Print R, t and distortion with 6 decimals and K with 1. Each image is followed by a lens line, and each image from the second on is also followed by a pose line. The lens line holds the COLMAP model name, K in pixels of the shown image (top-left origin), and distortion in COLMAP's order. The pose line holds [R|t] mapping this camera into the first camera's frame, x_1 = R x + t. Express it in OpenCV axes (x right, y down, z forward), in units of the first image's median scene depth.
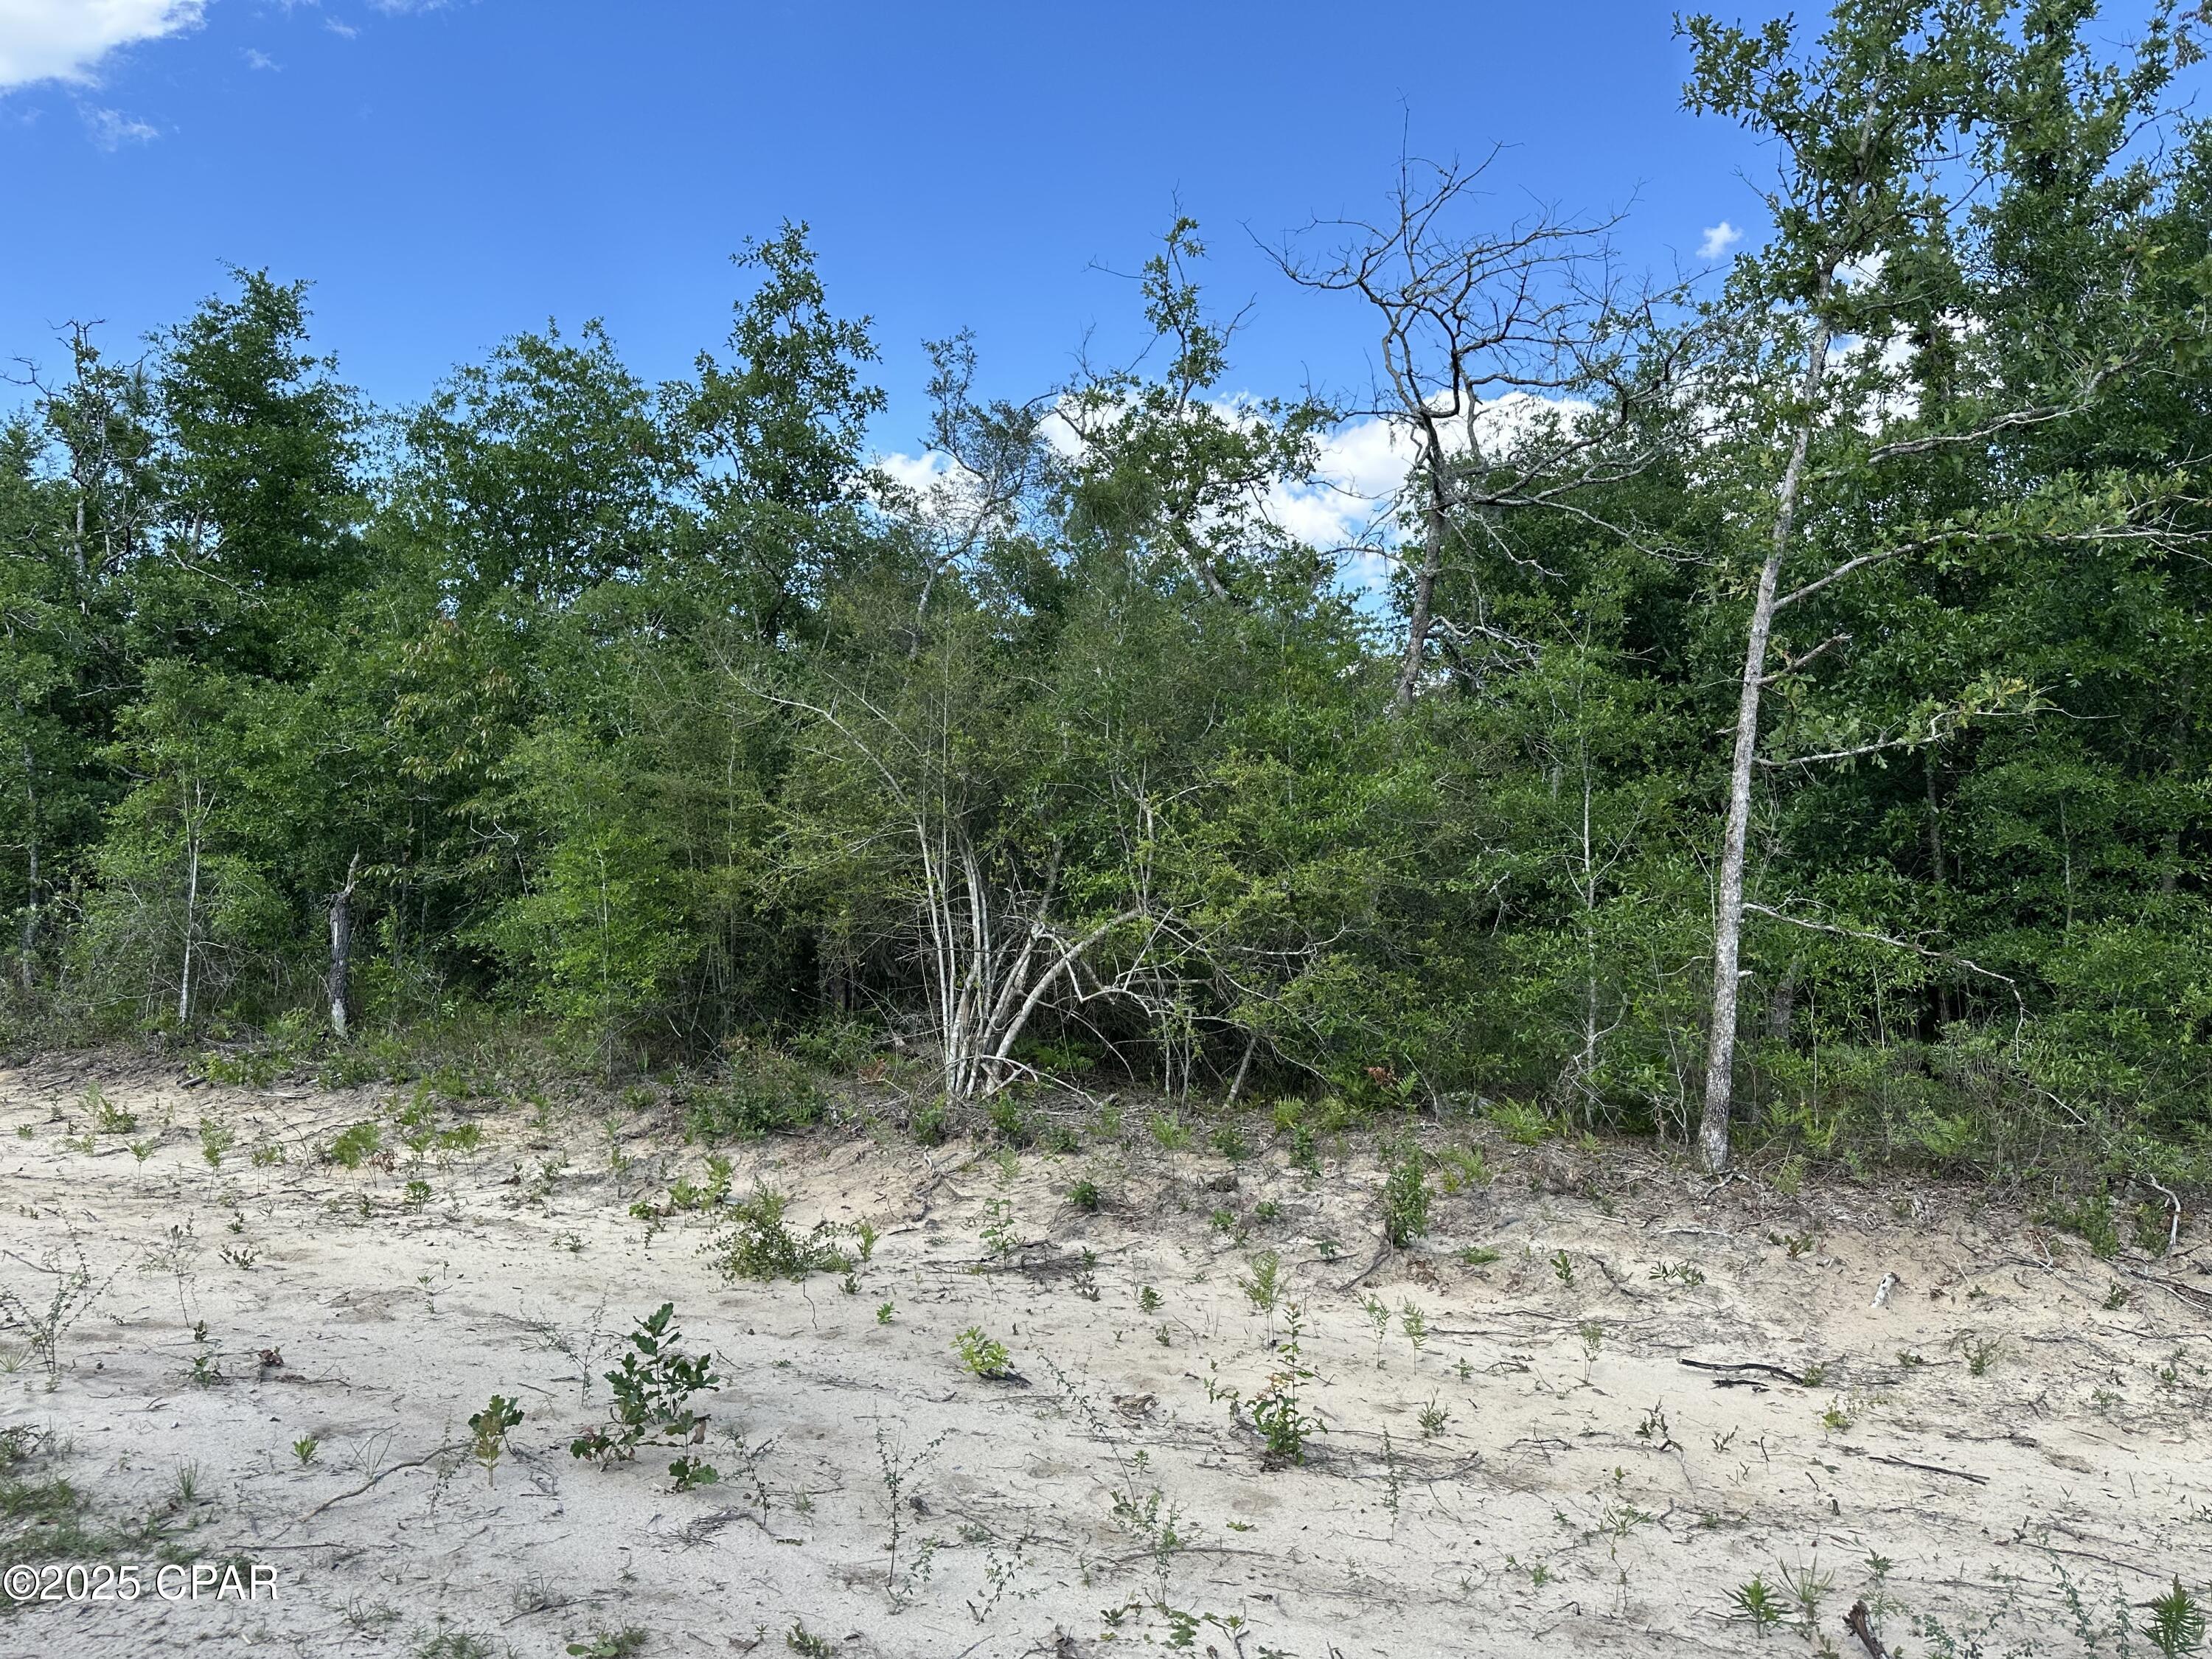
lens RADIAL K [[1585.2, 0, 1104.0], [0, 1585.2, 845.4], [0, 0, 1]] dist [0.094702, -0.127552]
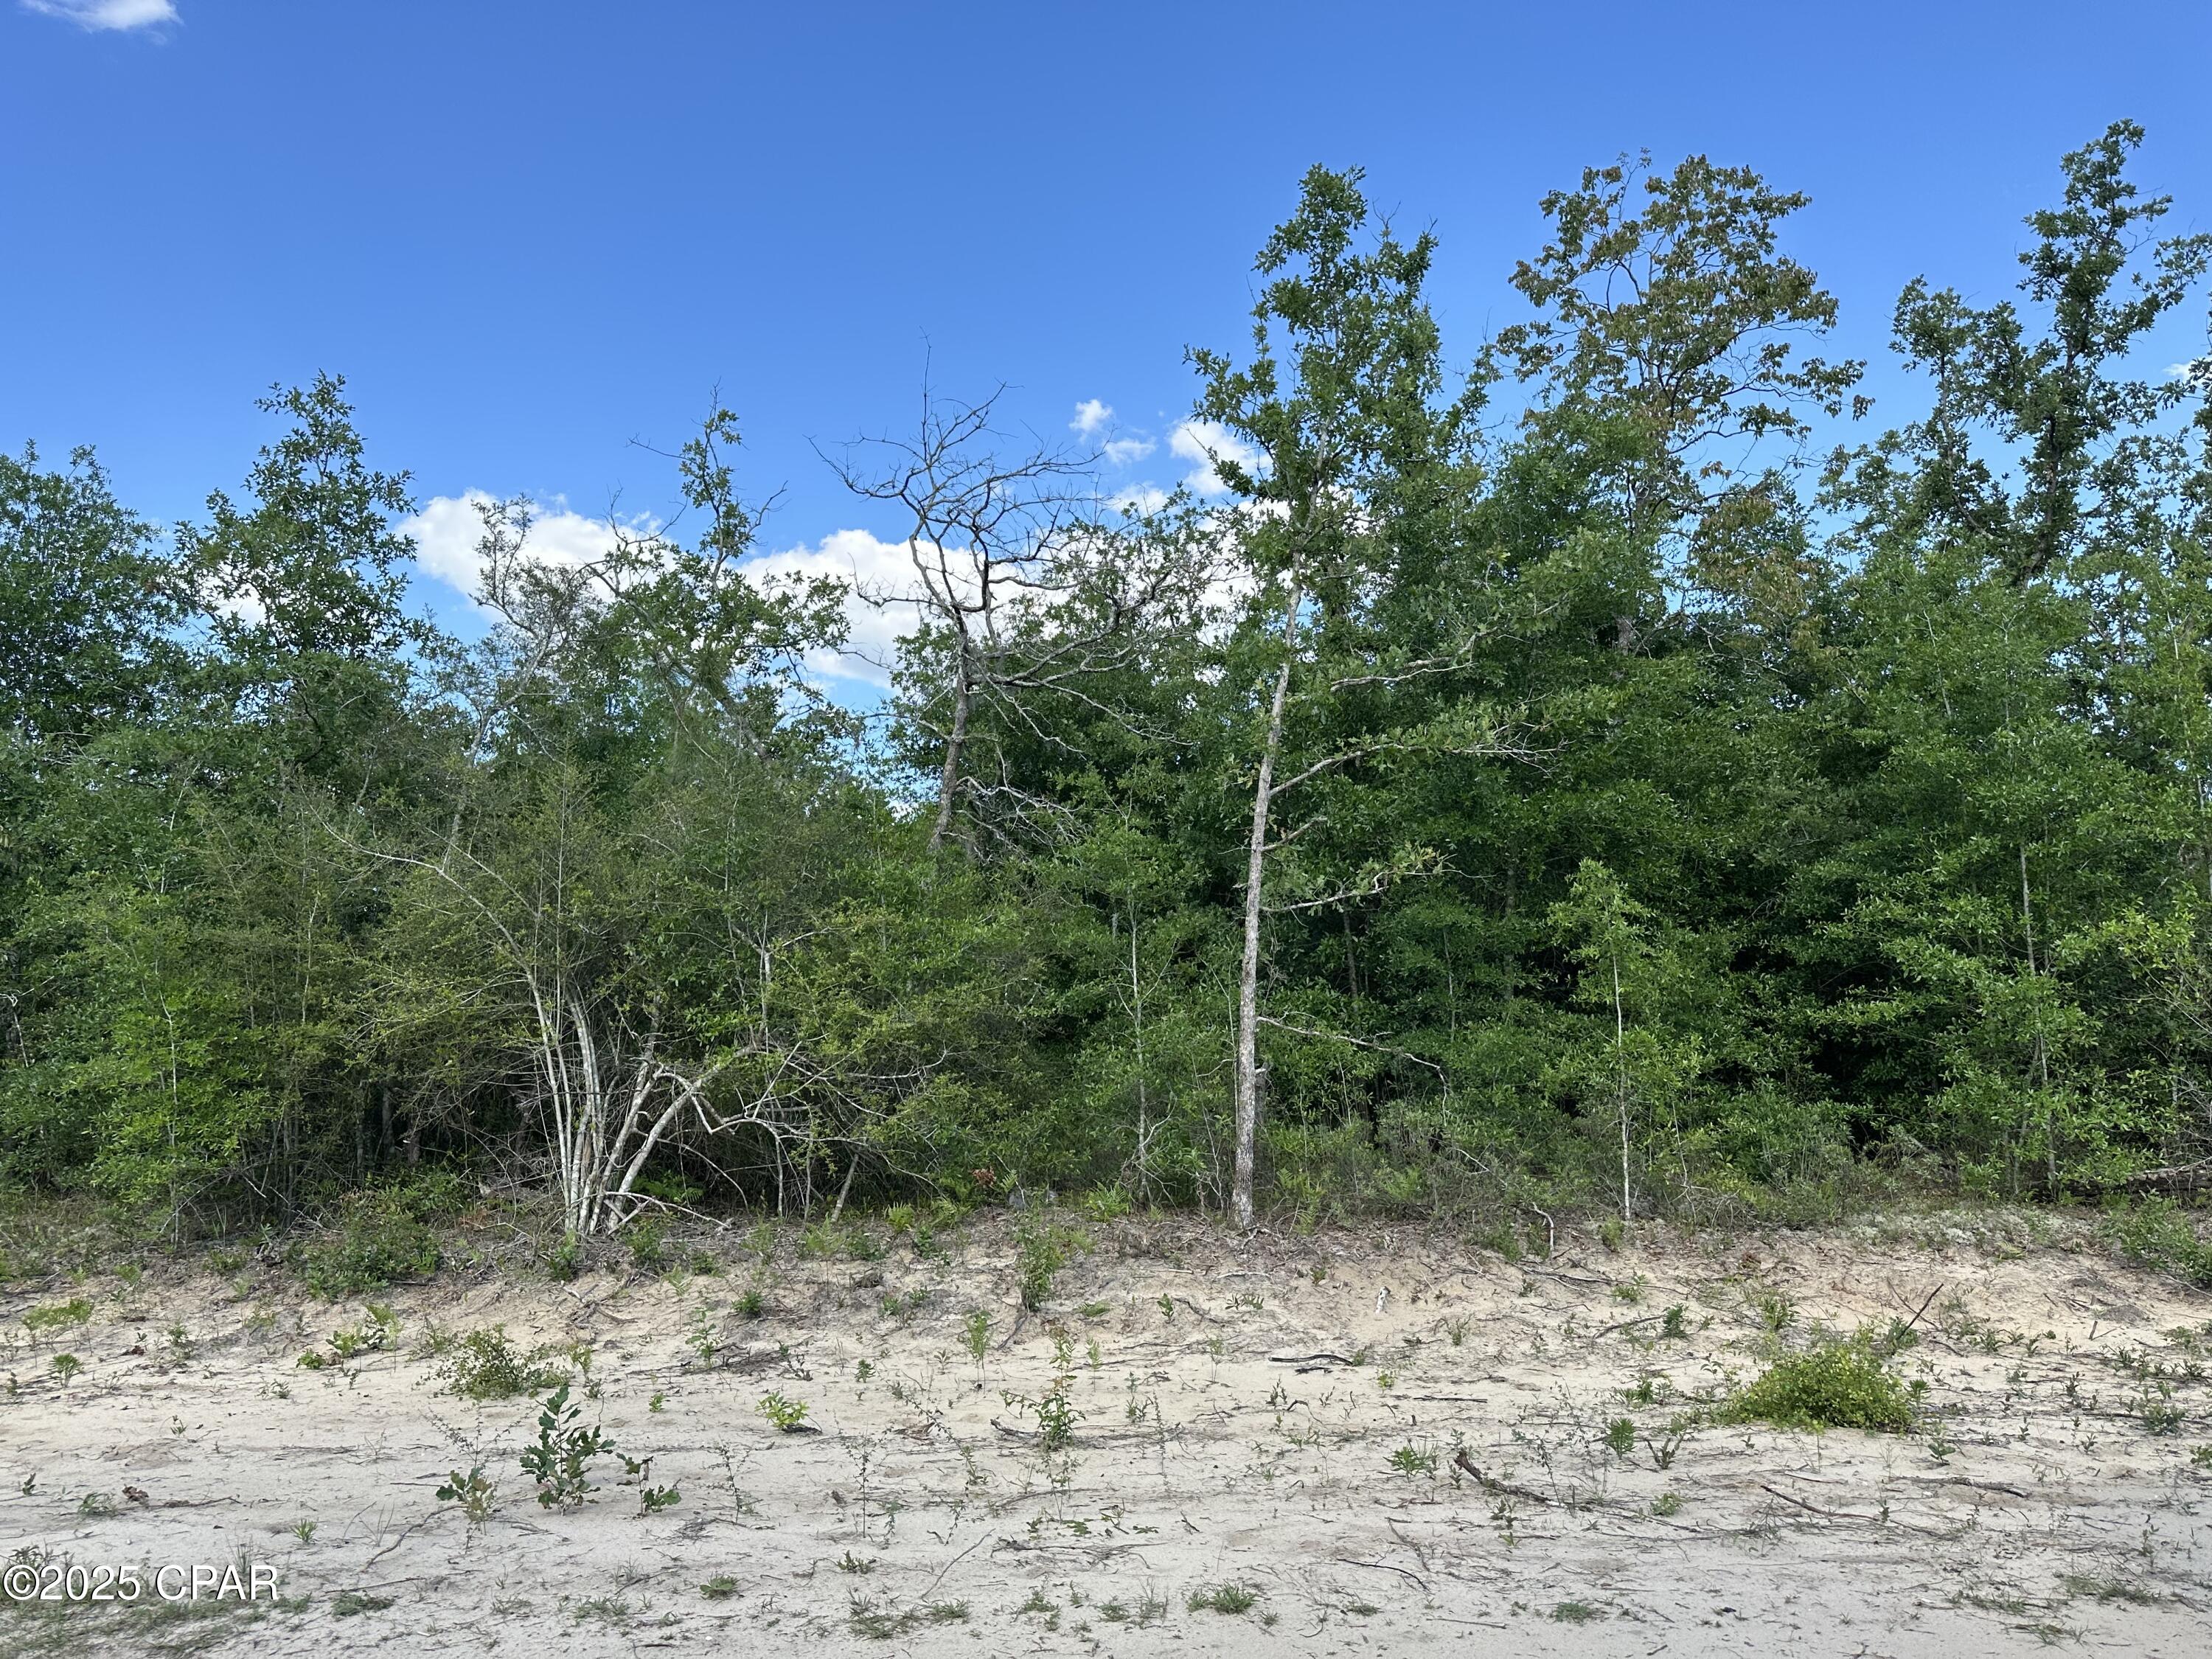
lens RADIAL K [[1573.4, 0, 1141.8], [0, 1573.4, 839.5], [0, 0, 1]] dist [0.182971, -0.364615]
pose [[0.926398, 0.004420, 0.376519, -0.154108], [0.027157, 0.996543, -0.078517, -0.008696], [-0.375564, 0.082963, 0.923076, -0.147095]]
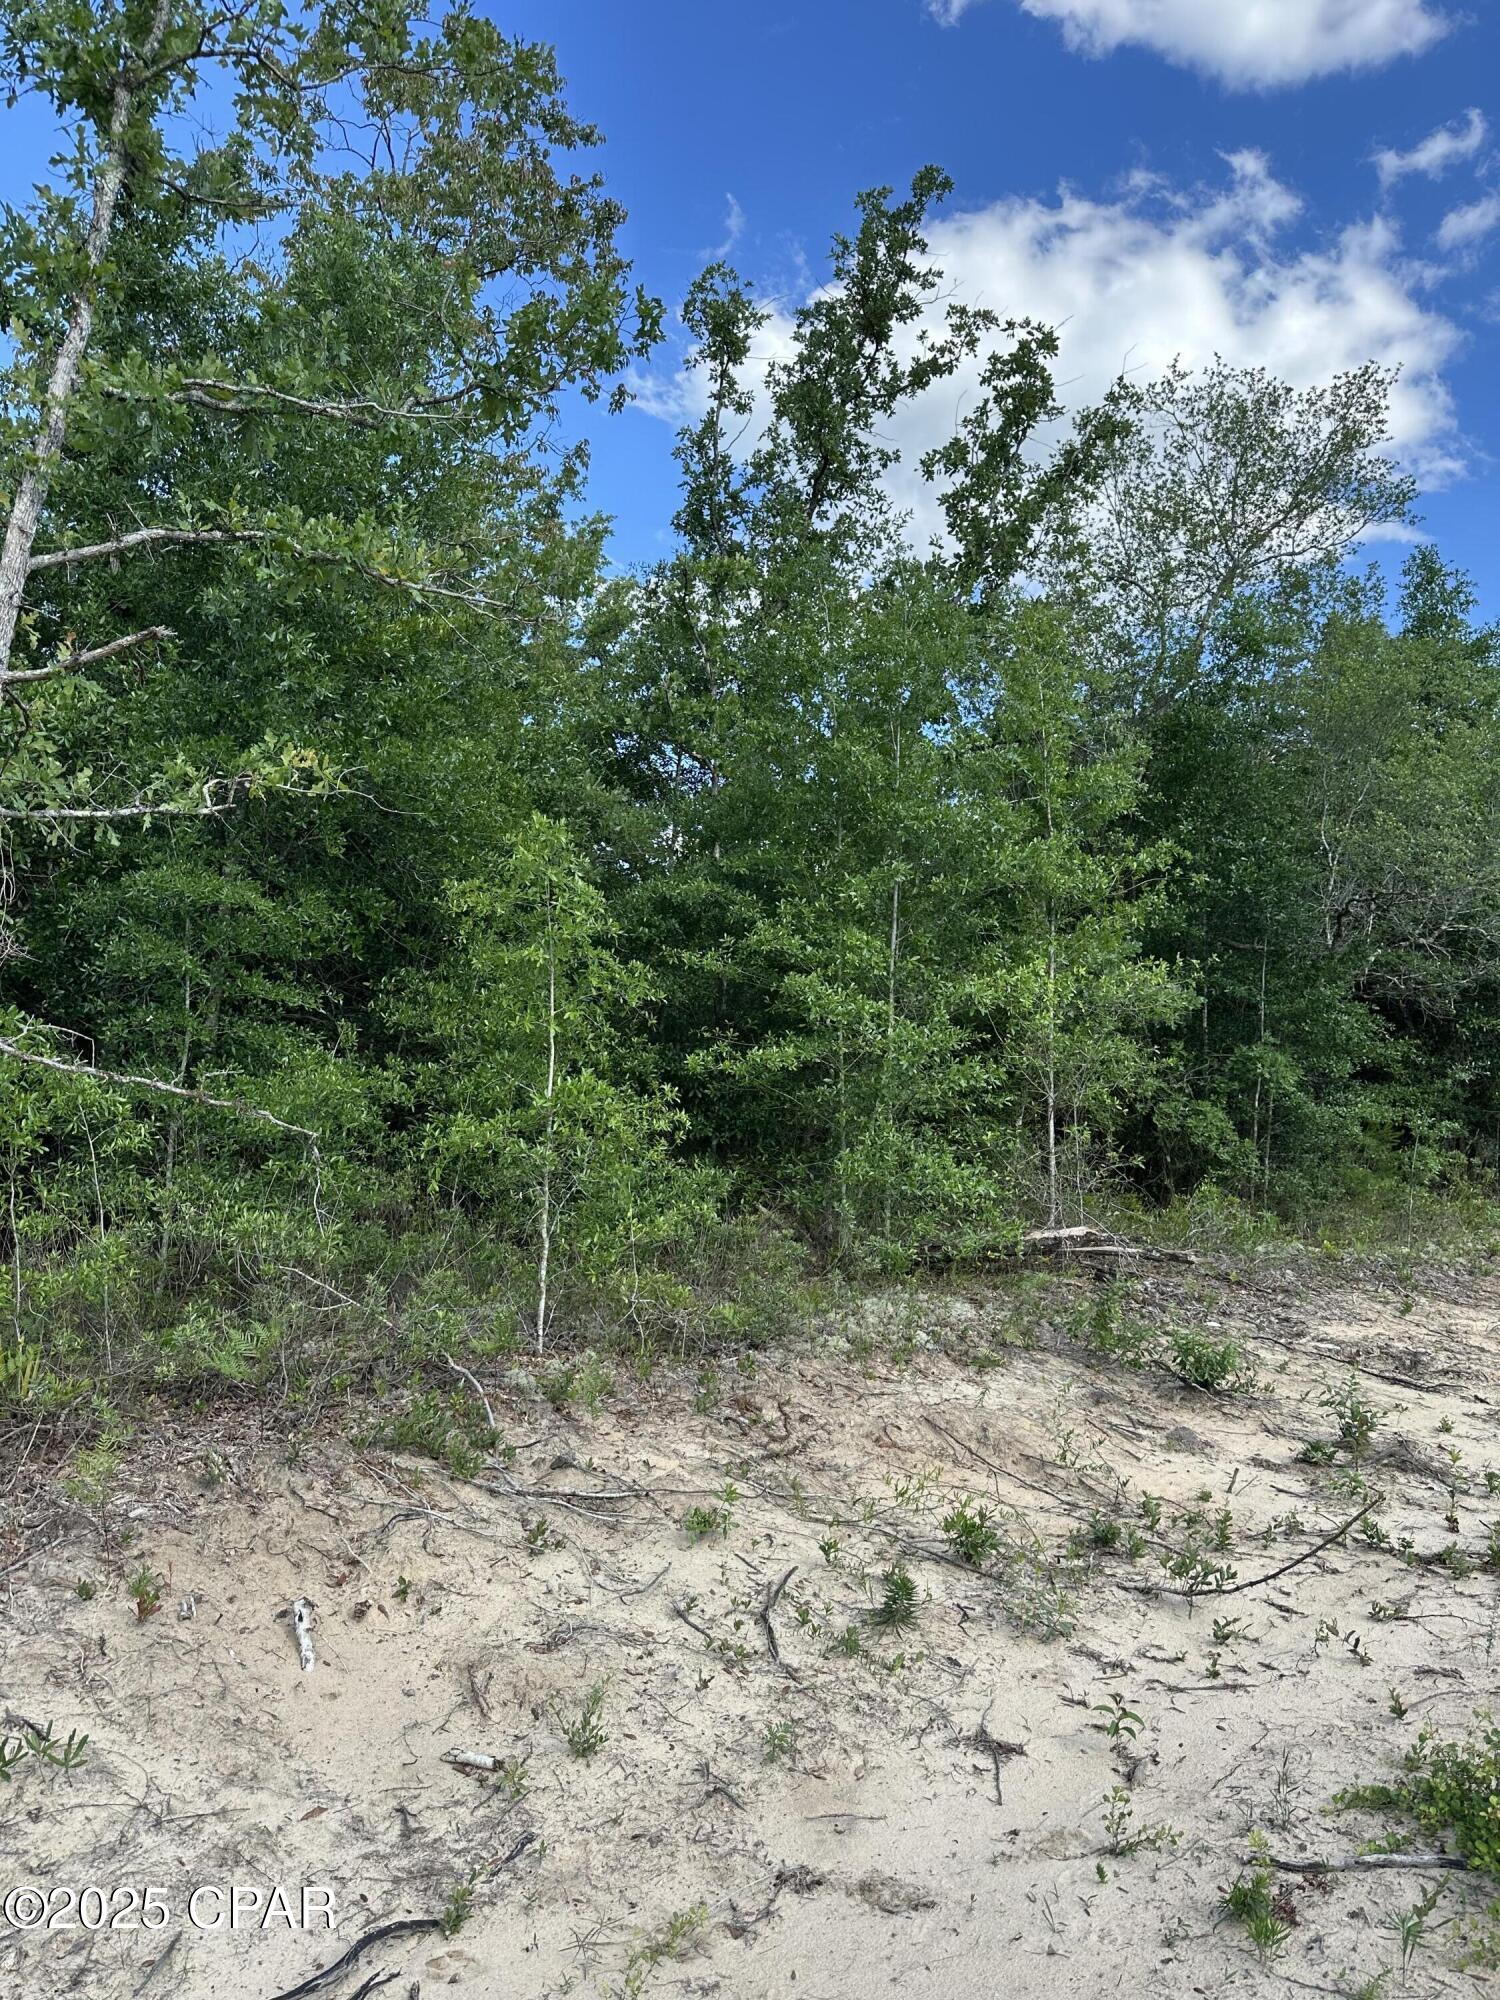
lens RADIAL K [[1433.3, 0, 750.0], [0, 1433.3, 1000.0], [0, 0, 1]] dist [0.094702, -0.127552]
pose [[0.436999, 0.029144, 0.898990, 0.024317], [-0.035635, 0.999251, -0.015072, 0.019255], [-0.898756, -0.025449, 0.437710, 0.422863]]
